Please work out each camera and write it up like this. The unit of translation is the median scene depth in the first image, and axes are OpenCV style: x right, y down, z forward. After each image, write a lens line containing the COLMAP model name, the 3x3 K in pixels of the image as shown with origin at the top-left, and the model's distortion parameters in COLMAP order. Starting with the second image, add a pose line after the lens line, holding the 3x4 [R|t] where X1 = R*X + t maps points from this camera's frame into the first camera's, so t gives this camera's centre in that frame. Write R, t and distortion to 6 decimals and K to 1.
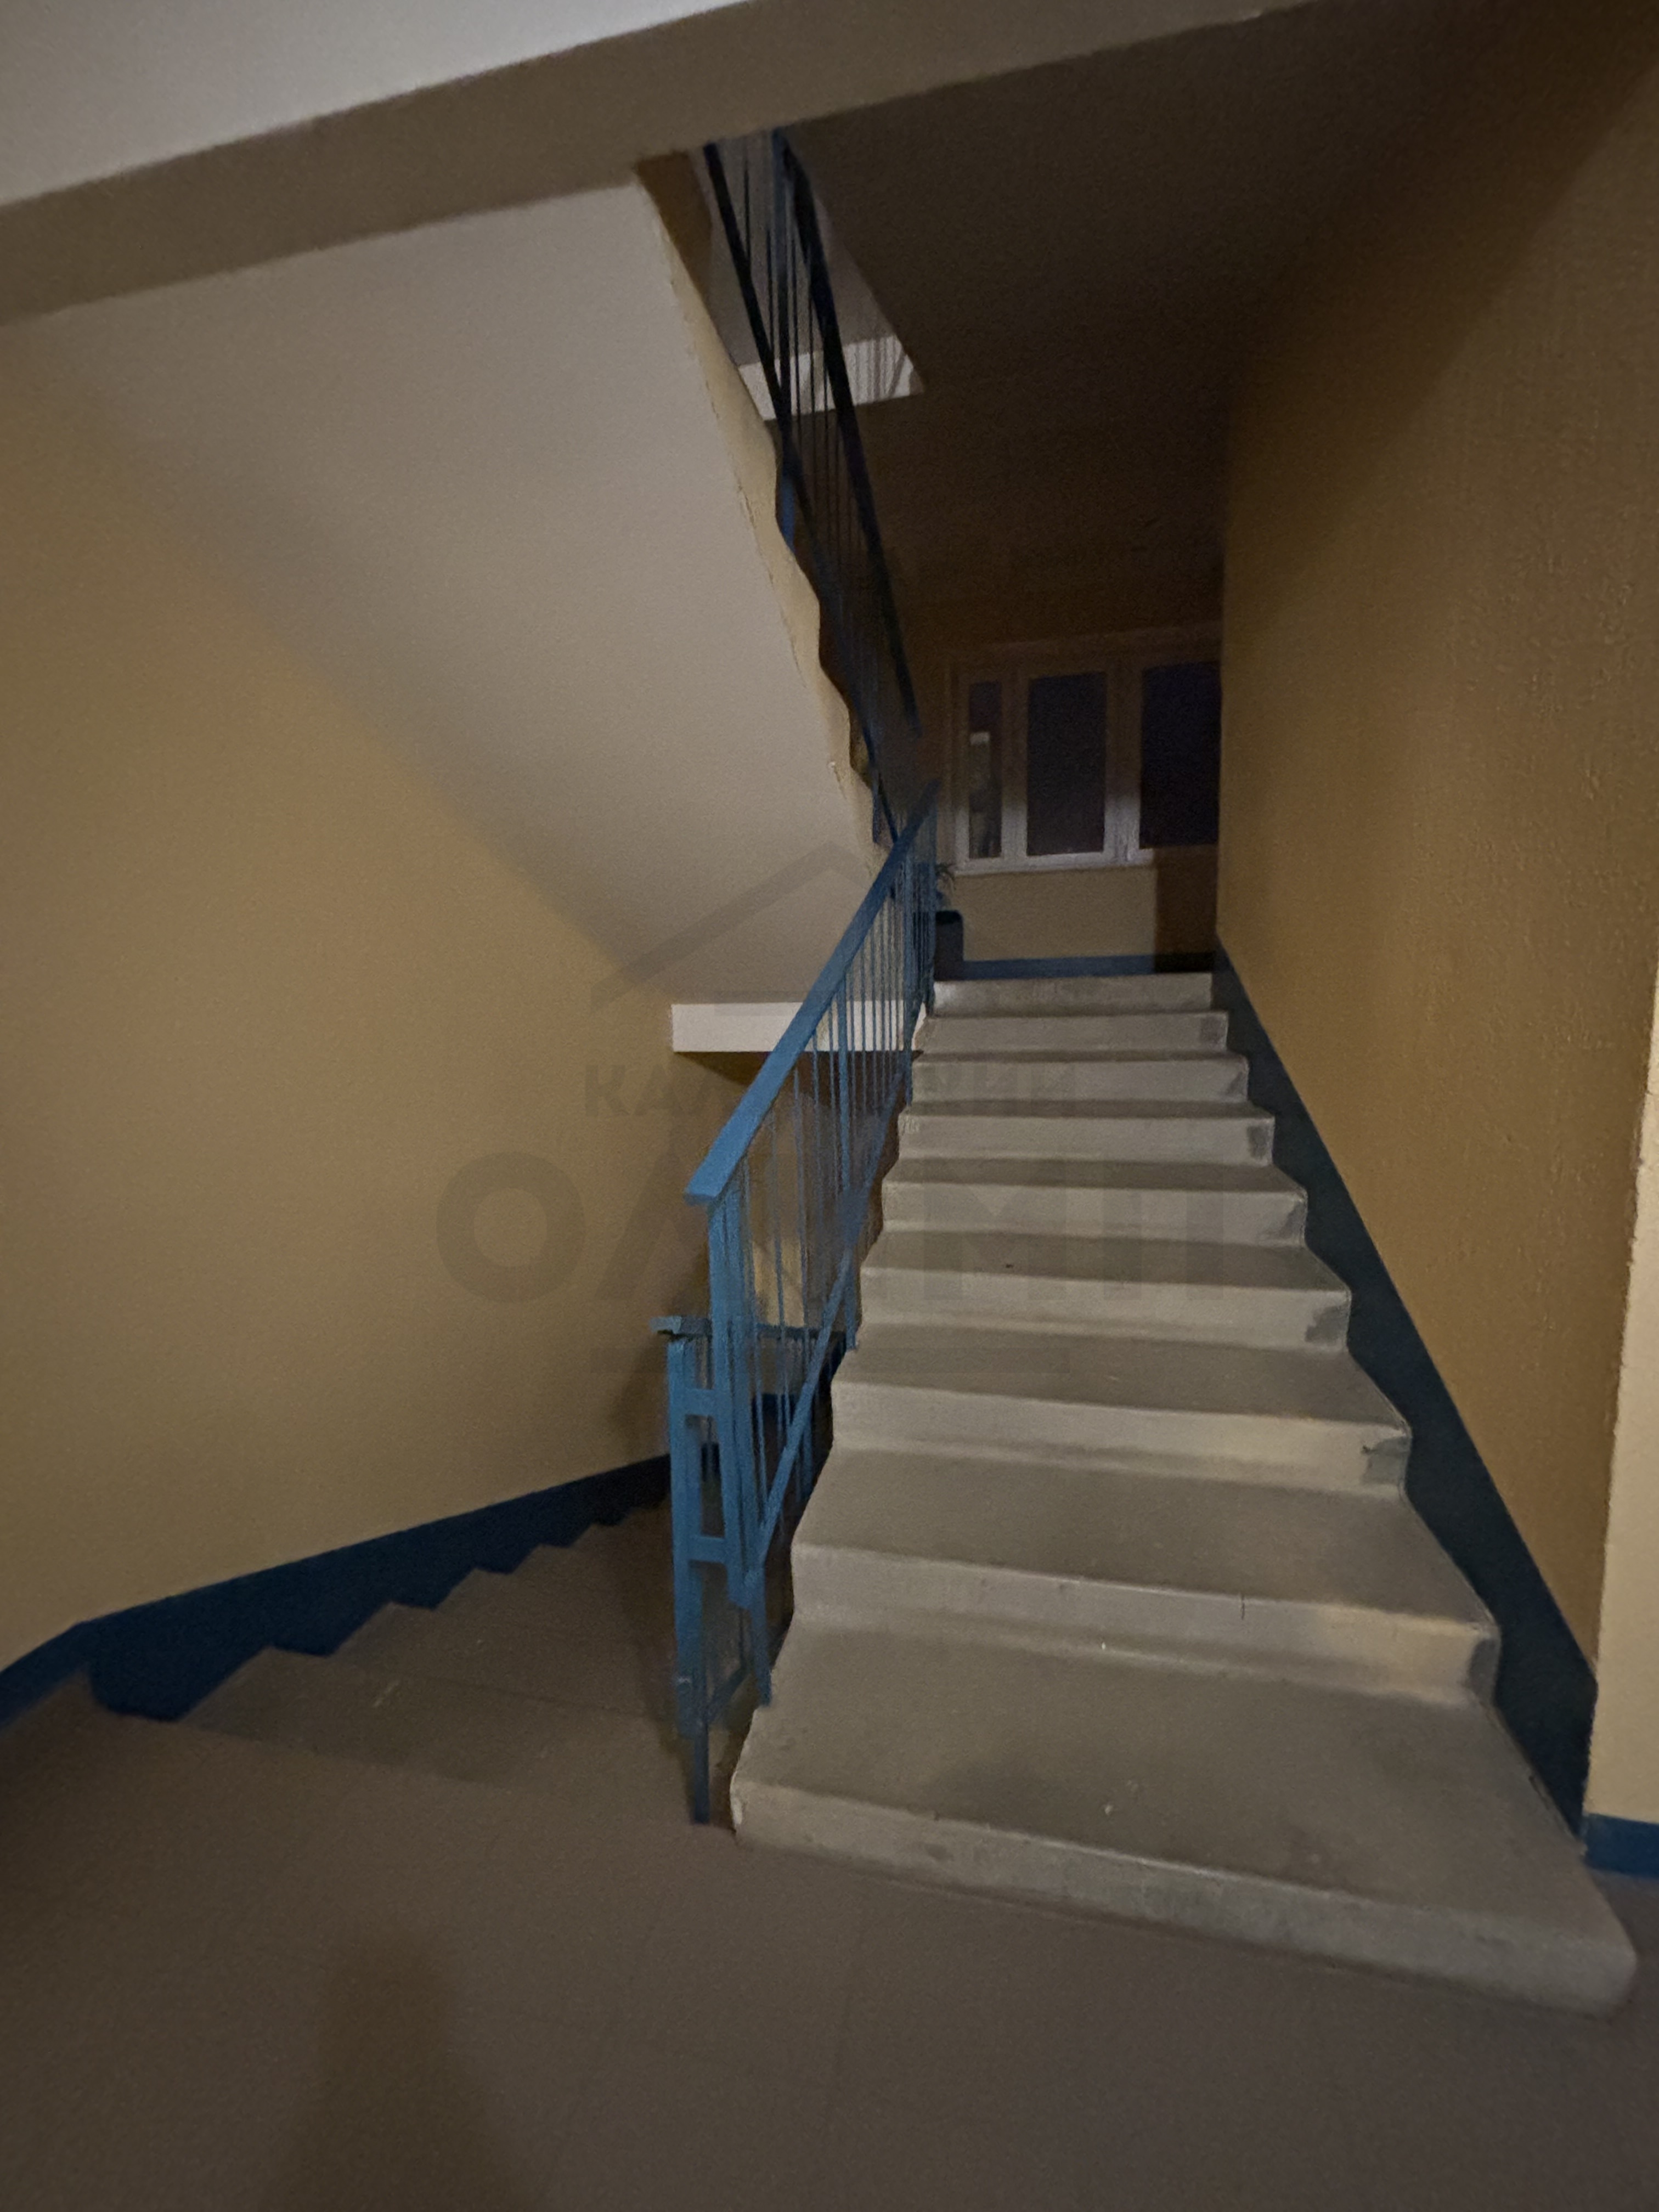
lens RADIAL K [[894.2, 0, 825.1], [0, 894.2, 1098.0], [0, 0, 1]] dist [0.002229, 0.001480]
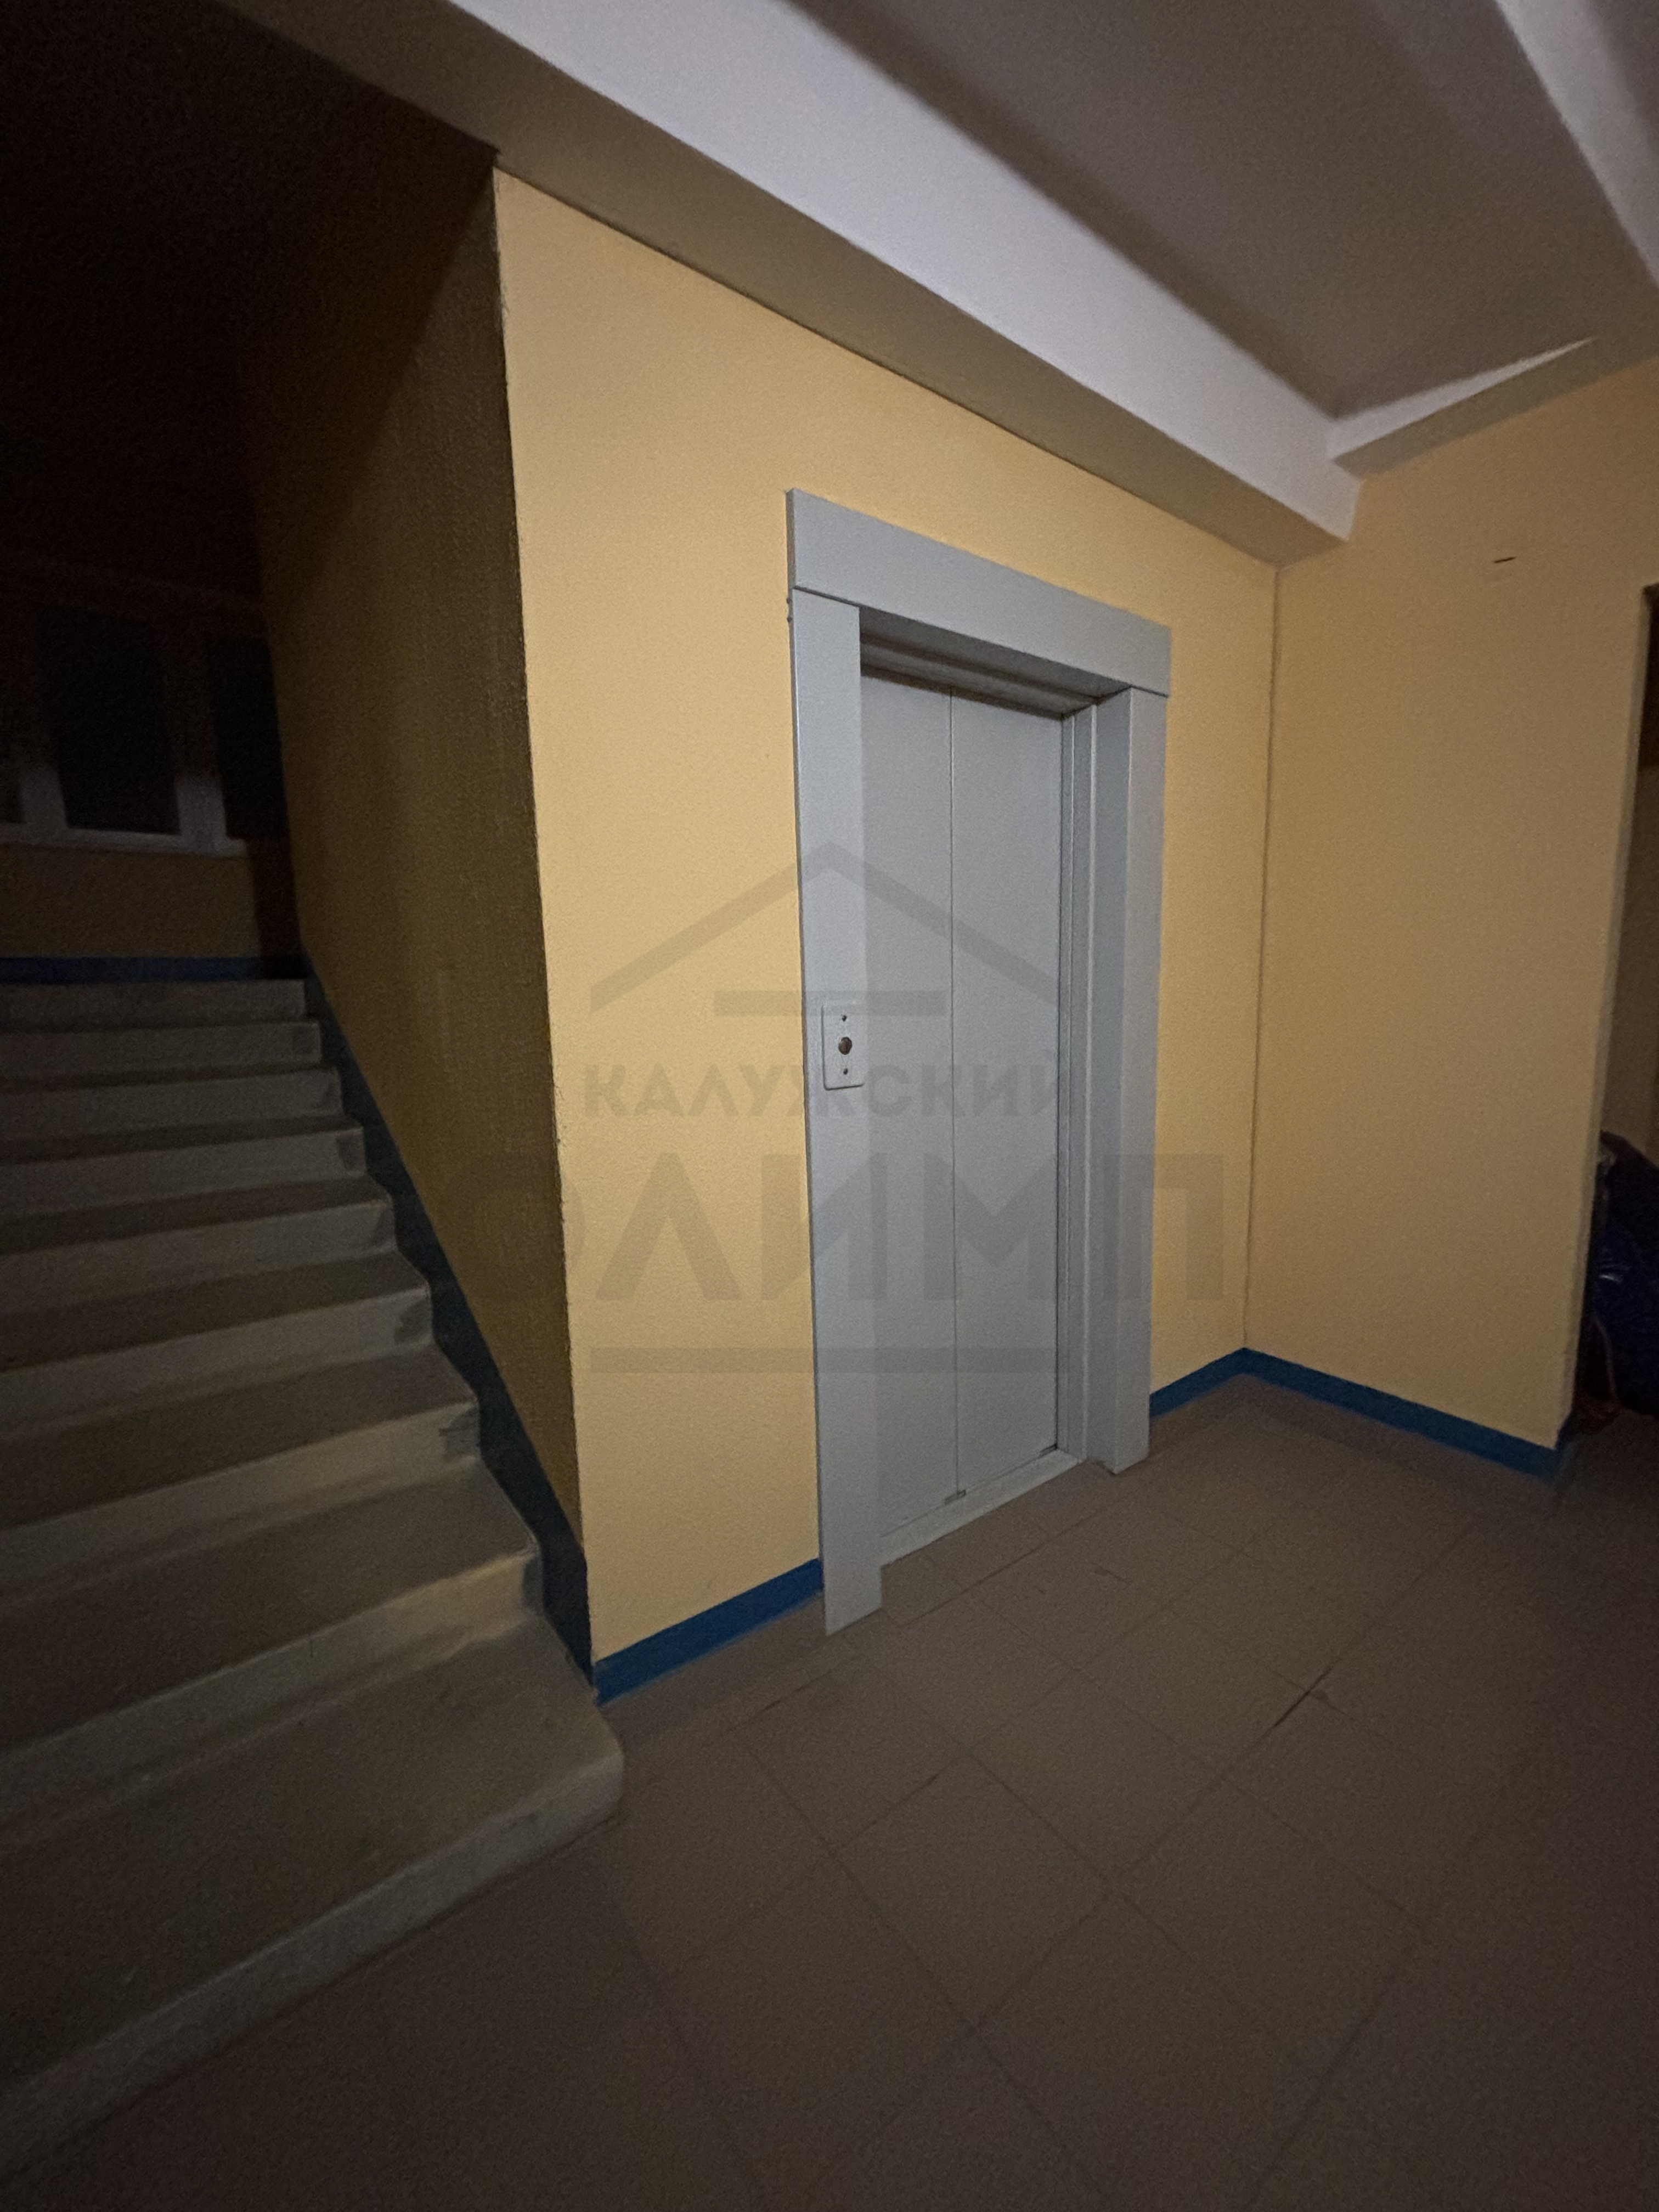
lens RADIAL K [[894.2, 0, 817.9], [0, 894.2, 1109.0], [0, 0, 1]] dist [0.002229, 0.001480]
pose [[0.663947, -0.100856, 0.740947, 0.126885], [0.094224, 0.994249, 0.050903, -0.001422], [-0.741819, 0.036018, 0.669632, -0.052227]]
